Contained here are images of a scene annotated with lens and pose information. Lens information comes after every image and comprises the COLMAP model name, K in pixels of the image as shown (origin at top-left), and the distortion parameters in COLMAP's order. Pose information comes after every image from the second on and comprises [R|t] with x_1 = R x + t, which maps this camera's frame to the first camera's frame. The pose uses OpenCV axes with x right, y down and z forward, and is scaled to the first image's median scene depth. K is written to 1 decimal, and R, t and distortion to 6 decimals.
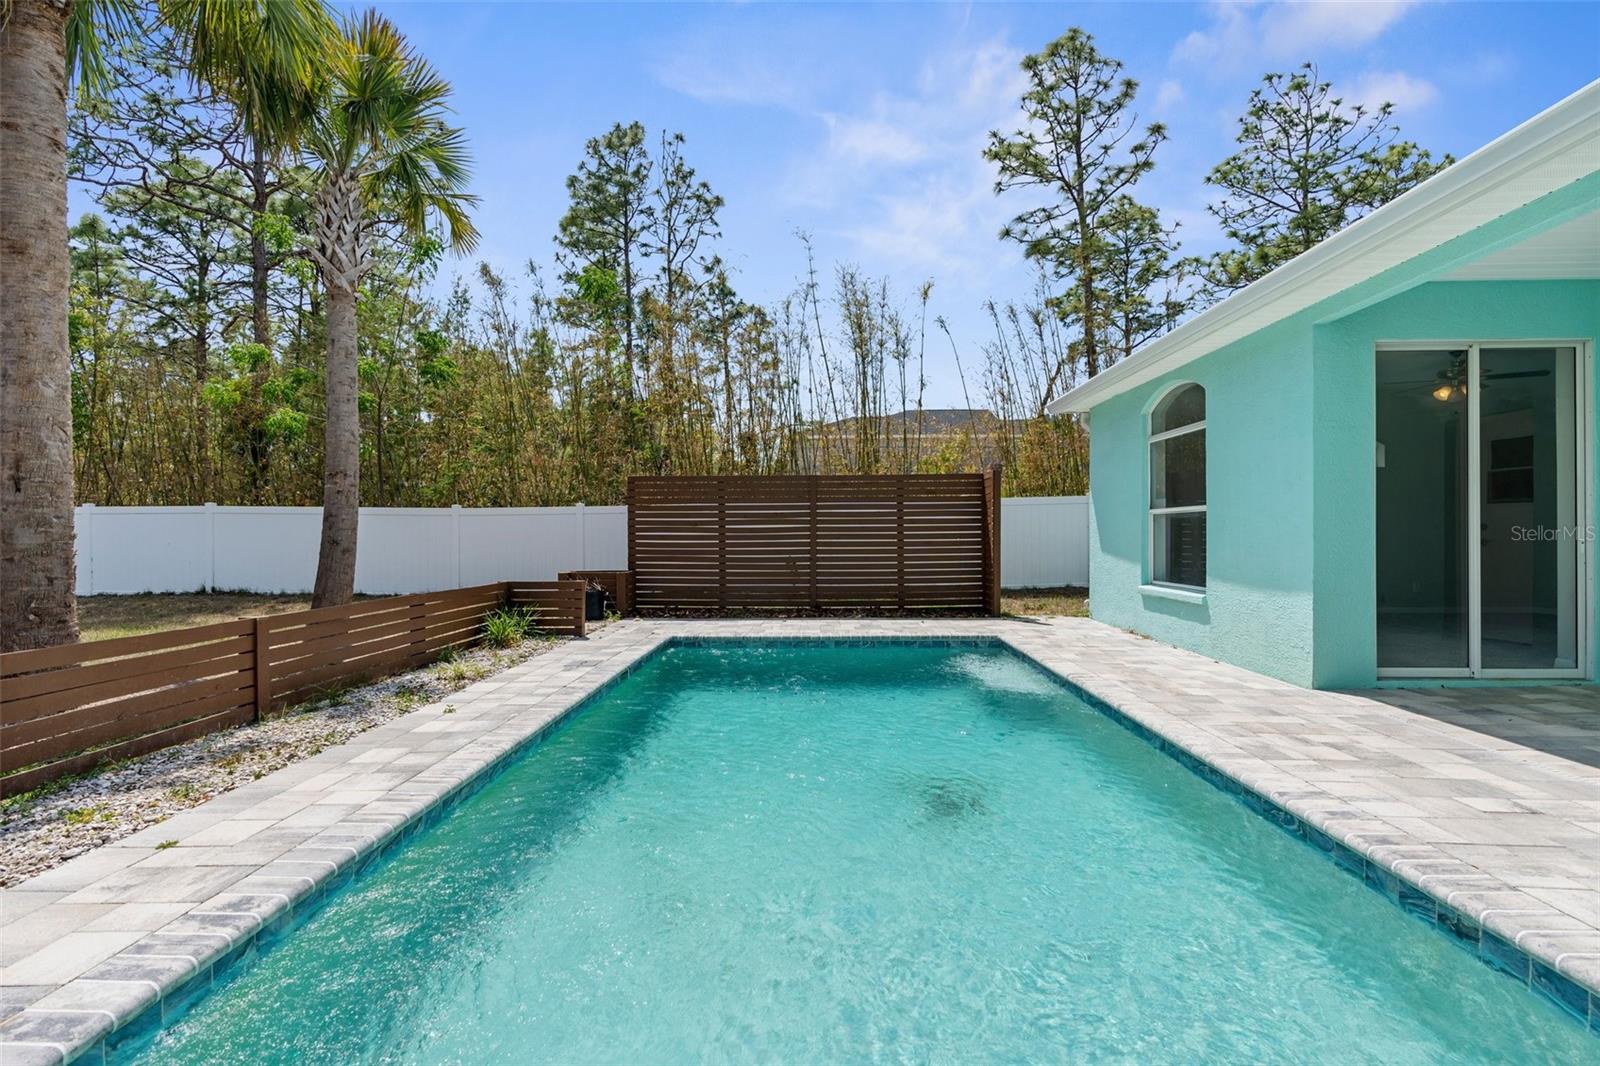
lens RADIAL K [[727.8, 0, 797.9], [0, 727.8, 534.6], [0, 0, 1]] dist [-0.009140, 0.002853]
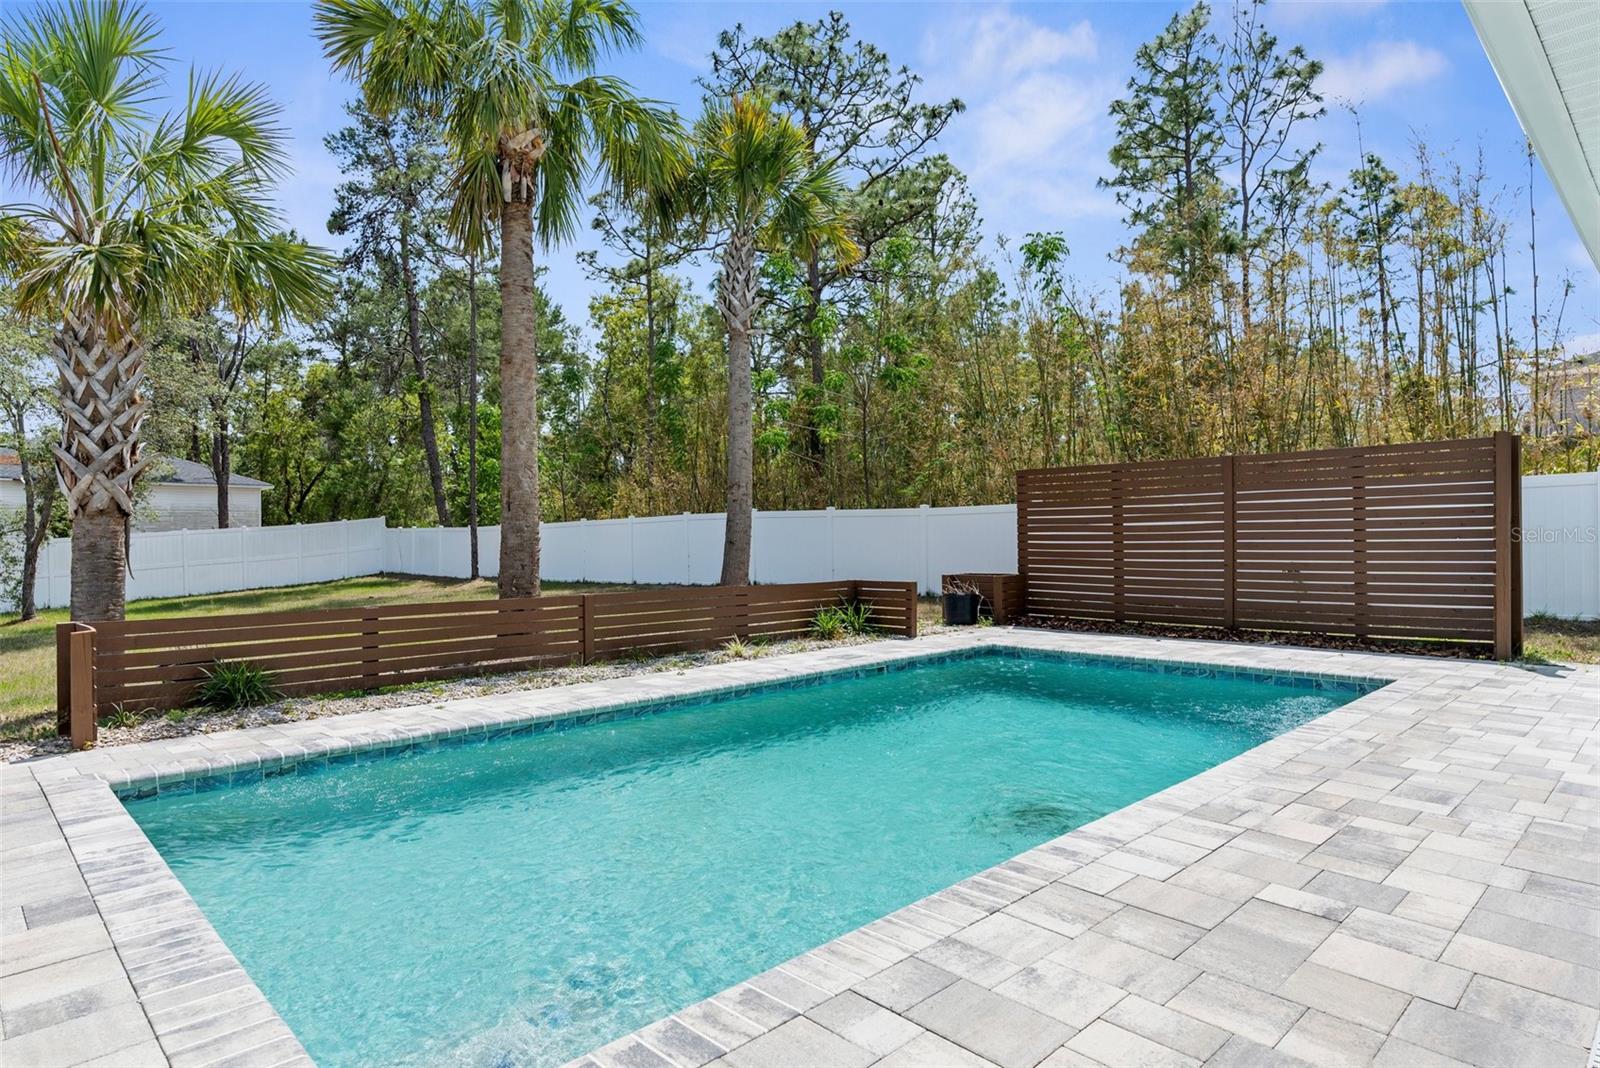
lens RADIAL K [[886.3, 0, 775.3], [0, 886.3, 538.0], [0, 0, 1]] dist [-0.005490, 0.004290]
pose [[0.720563, -0.002062, -0.693386, 0.416373], [0.005728, 0.999979, 0.002979, -0.000938], [0.693365, -0.006118, 0.720560, -0.007676]]
